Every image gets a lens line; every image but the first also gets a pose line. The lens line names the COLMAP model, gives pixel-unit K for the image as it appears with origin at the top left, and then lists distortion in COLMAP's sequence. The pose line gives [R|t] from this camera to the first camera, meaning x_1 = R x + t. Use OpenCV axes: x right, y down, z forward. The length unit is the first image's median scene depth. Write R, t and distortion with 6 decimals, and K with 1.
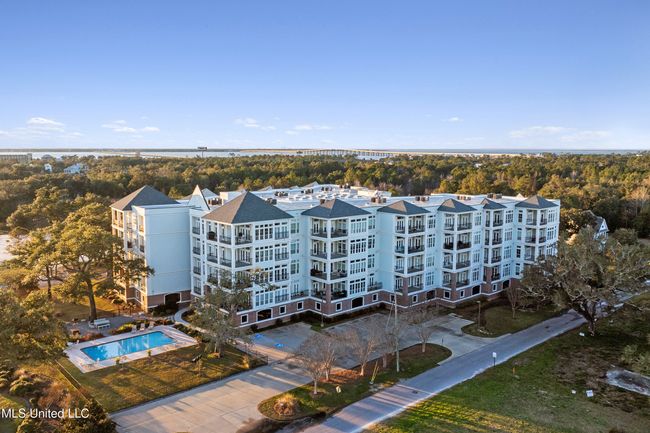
lens RADIAL K [[565.8, 0, 305.0], [0, 565.8, 212.5], [0, 0, 1]] dist [-0.045616, 0.010536]
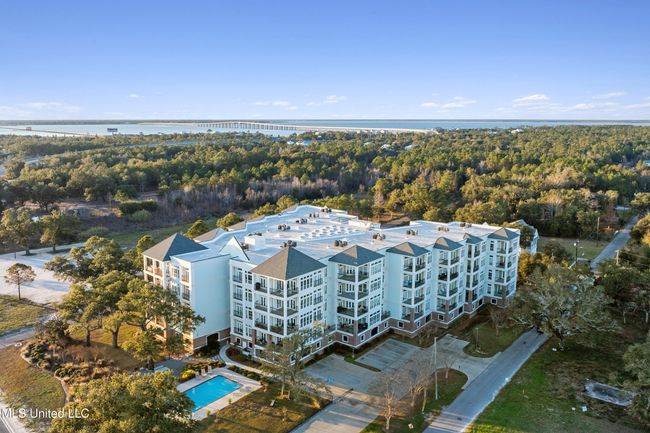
lens RADIAL K [[565.8, 0, 306.7], [0, 565.8, 204.4], [0, 0, 1]] dist [-0.045616, 0.010536]
pose [[0.980933, -0.026573, 0.192520, -0.272097], [0.017192, 0.998590, 0.050233, -0.171530], [-0.193584, -0.045965, 0.980006, -0.118530]]
